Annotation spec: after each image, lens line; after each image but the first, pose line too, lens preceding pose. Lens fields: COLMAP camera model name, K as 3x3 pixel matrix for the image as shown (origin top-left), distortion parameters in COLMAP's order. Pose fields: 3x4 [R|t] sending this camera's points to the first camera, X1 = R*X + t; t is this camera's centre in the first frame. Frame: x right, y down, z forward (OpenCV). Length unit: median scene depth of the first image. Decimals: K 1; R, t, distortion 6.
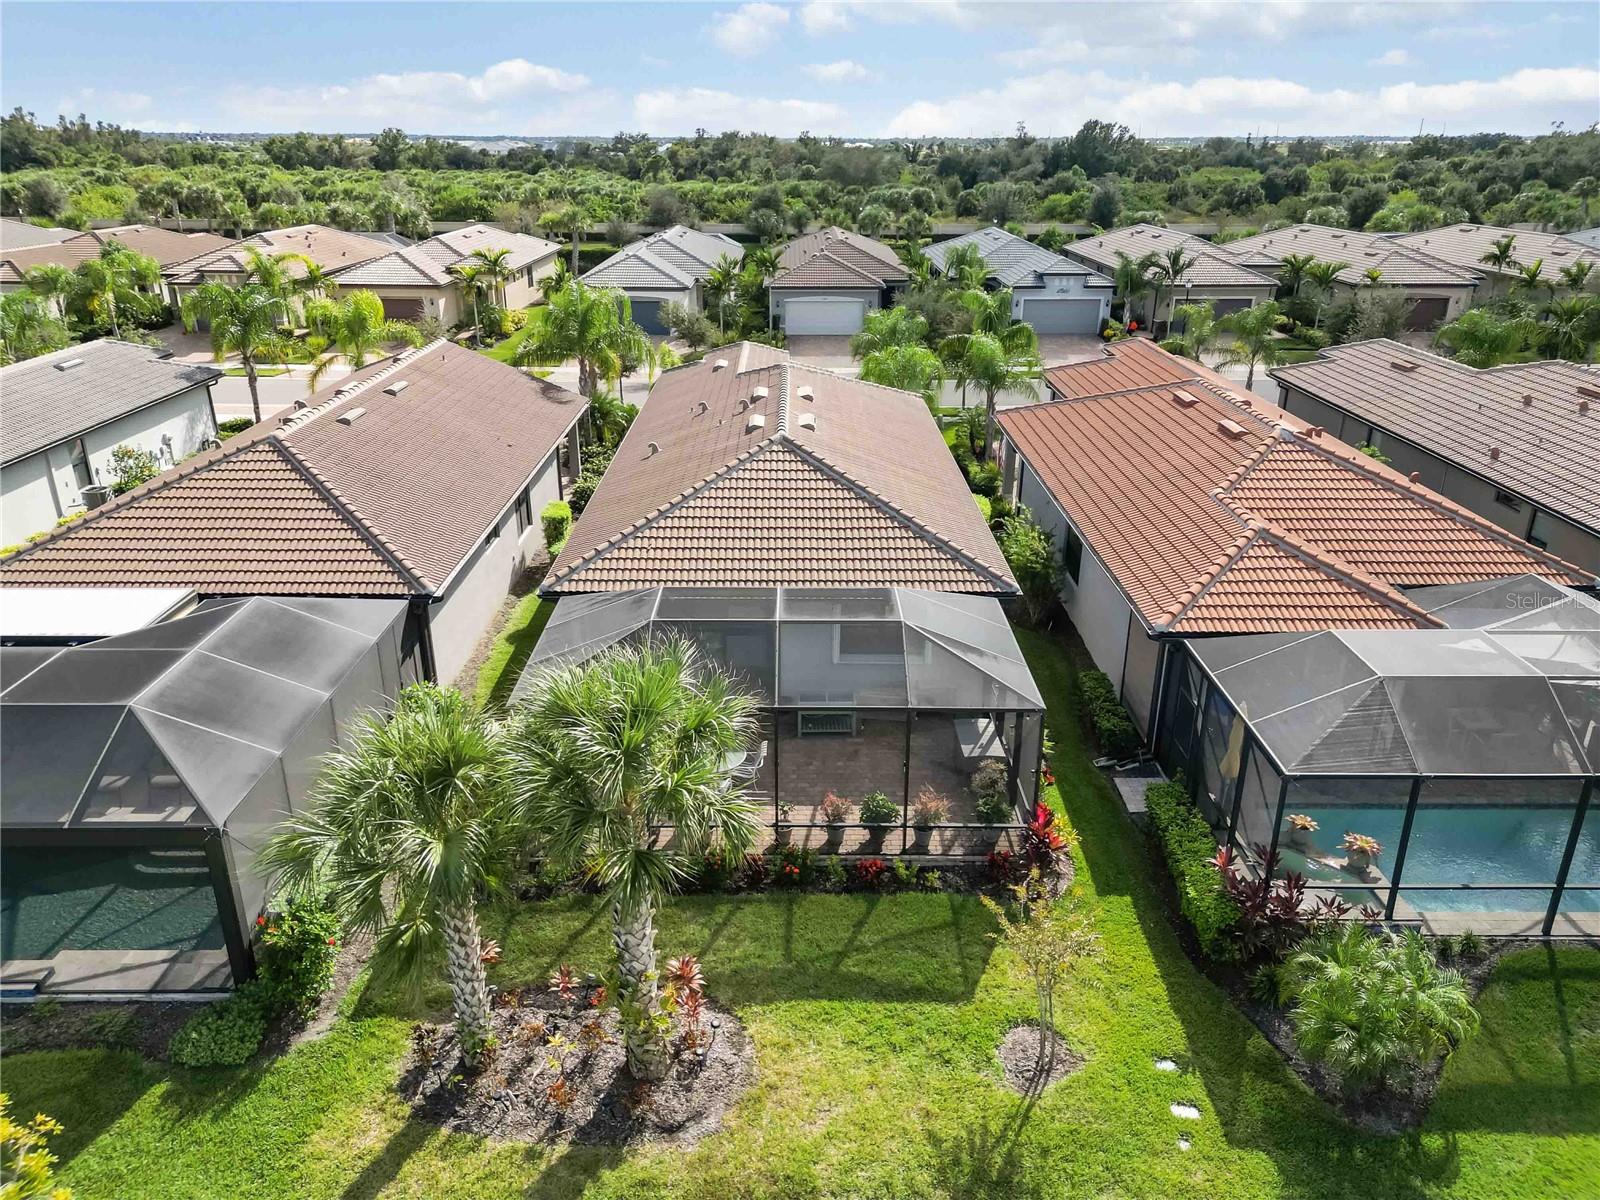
lens RADIAL K [[1121.5, 0, 800.0], [0, 1121.5, 600.0], [0, 0, 1]] dist [0.056168, -0.045703]
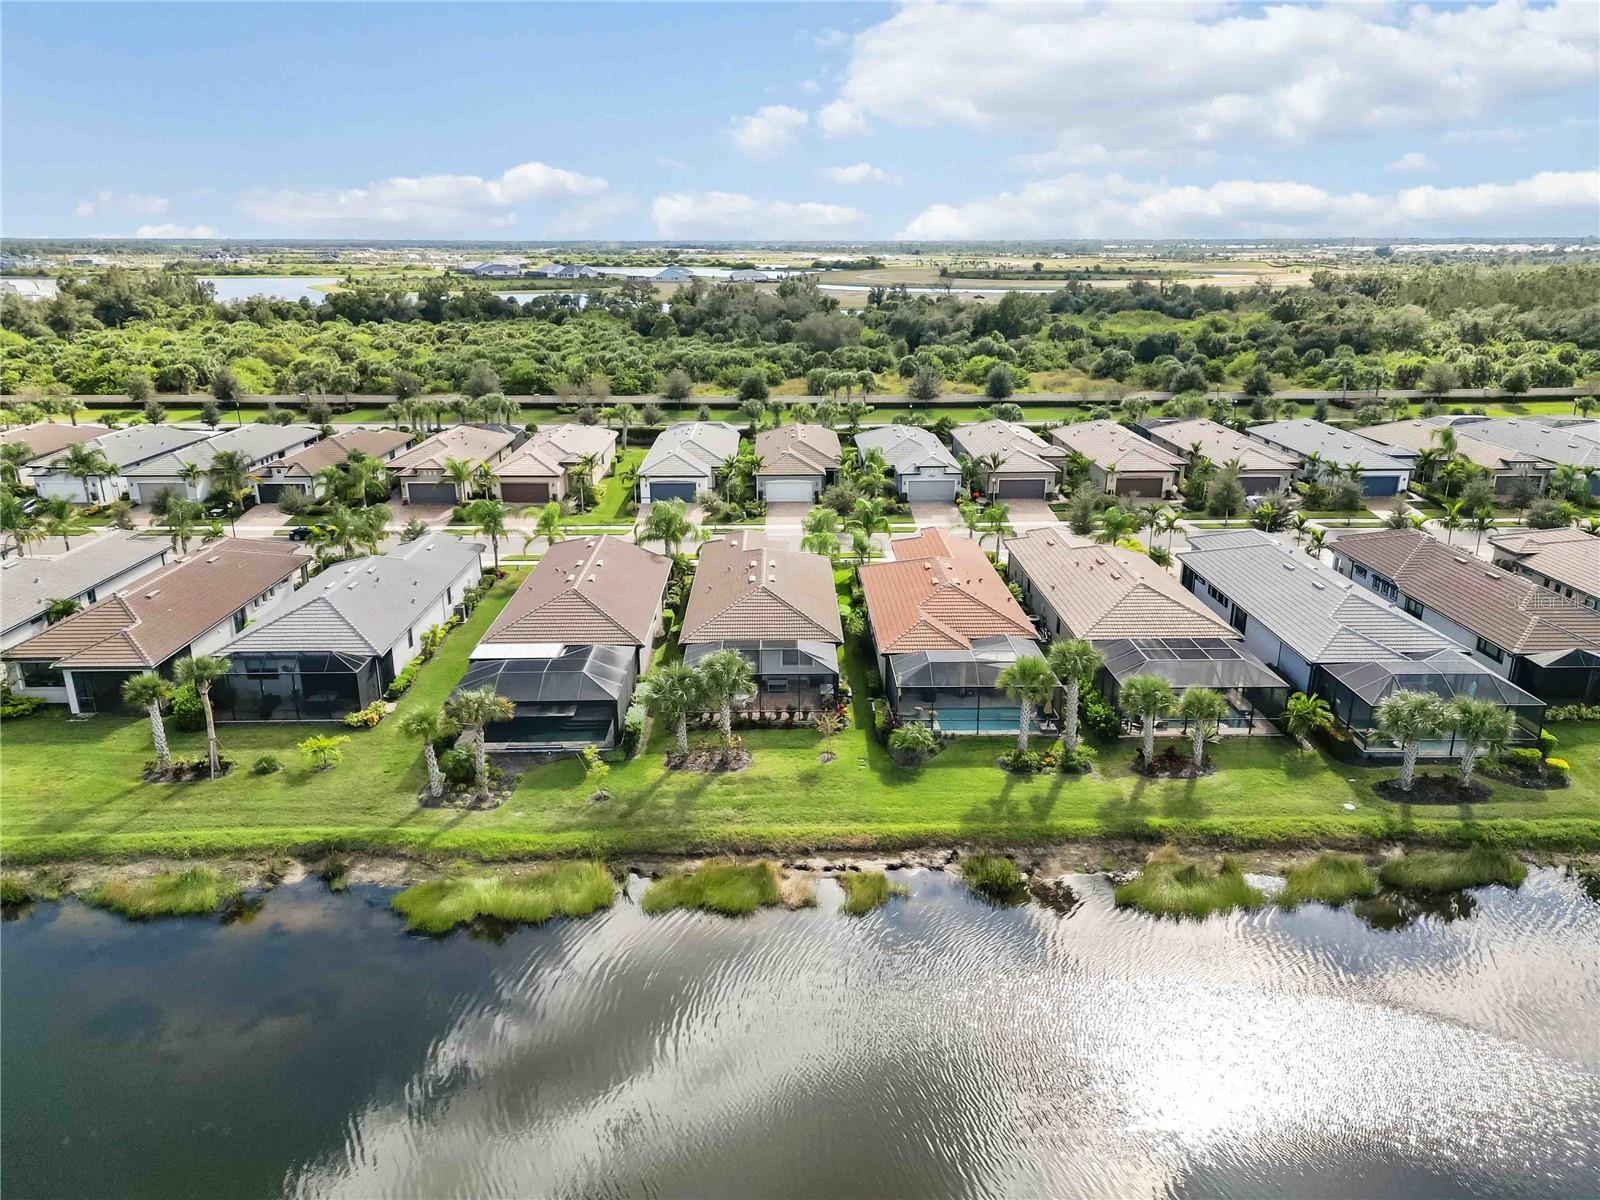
lens RADIAL K [[1117.3, 0, 800.0], [0, 1117.3, 600.0], [0, 0, 1]] dist [0.069929, -0.067585]
pose [[0.999897, -0.008522, 0.011564, 0.028135], [0.009388, 0.996987, -0.077005, 0.060455], [-0.010873, 0.077105, 0.996964, -1.077249]]
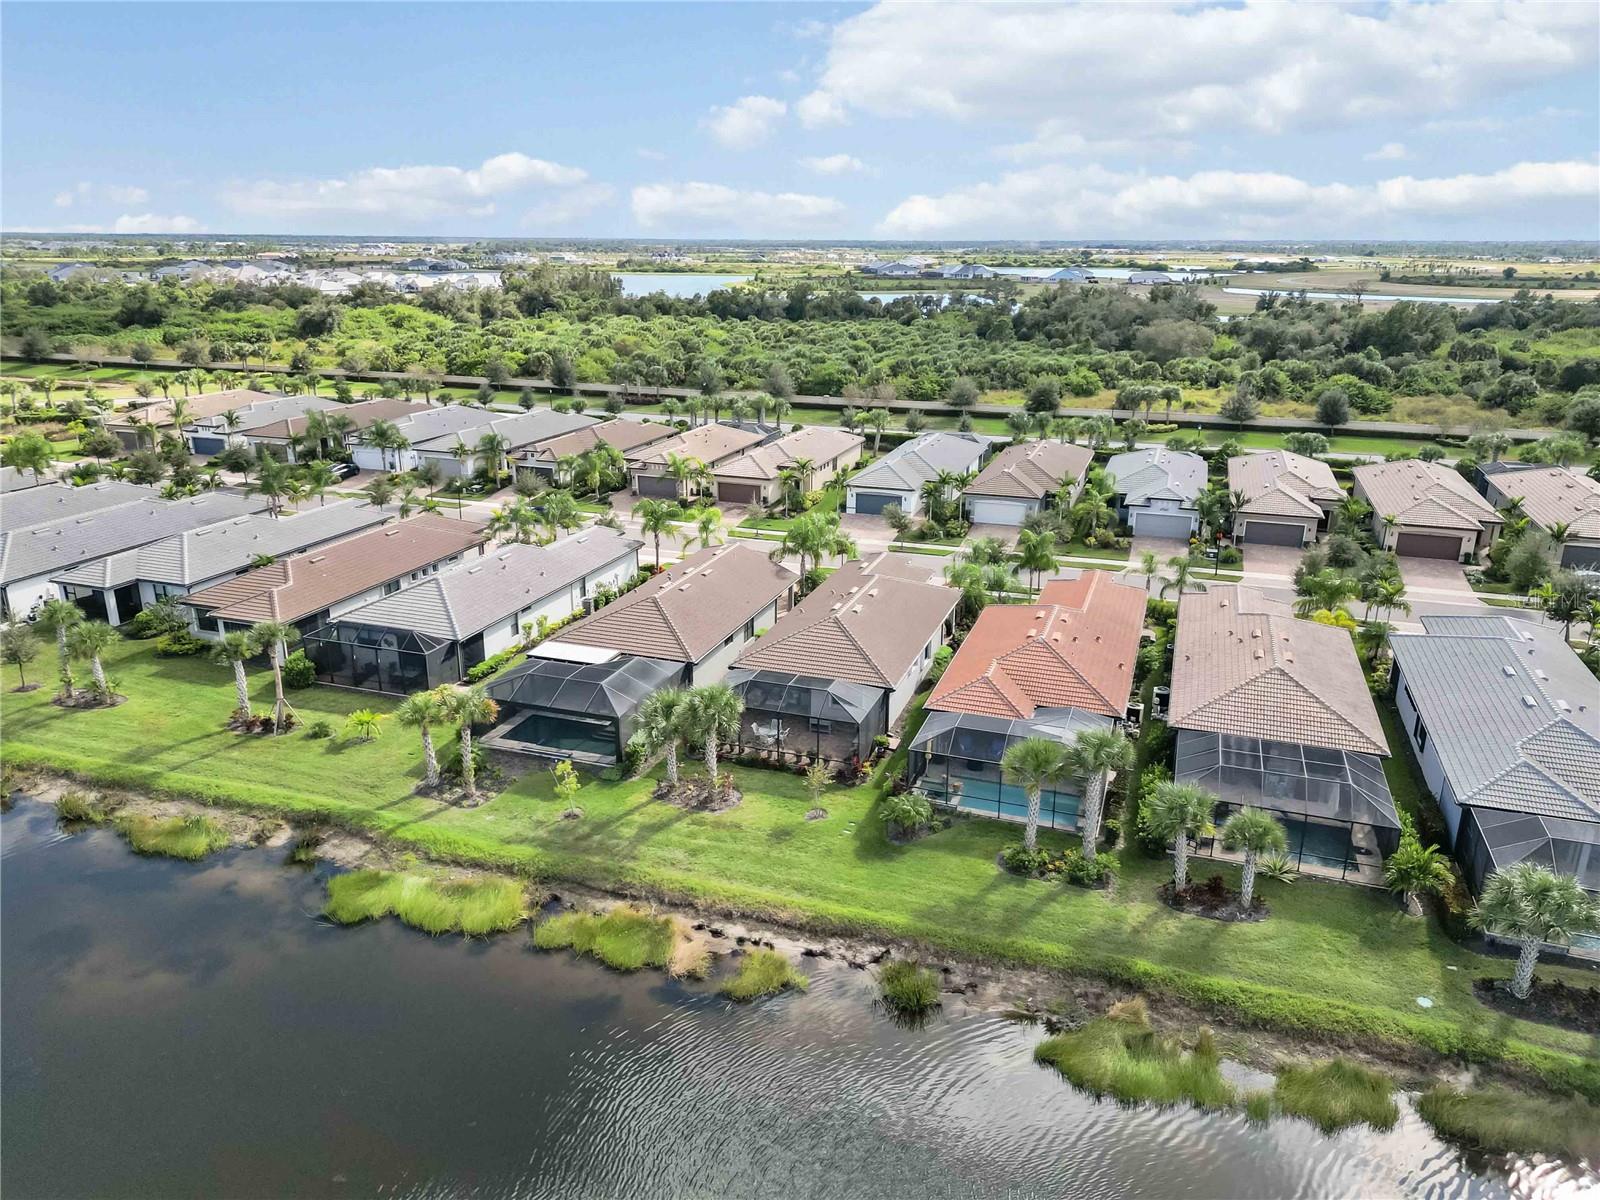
lens RADIAL K [[1121.5, 0, 800.0], [0, 1121.5, 600.0], [0, 0, 1]] dist [0.056168, -0.045703]
pose [[0.941671, 0.104775, -0.319810, 0.456126], [-0.129522, 0.989934, -0.057057, -0.019308], [0.310613, 0.095151, 0.945762, -0.899649]]
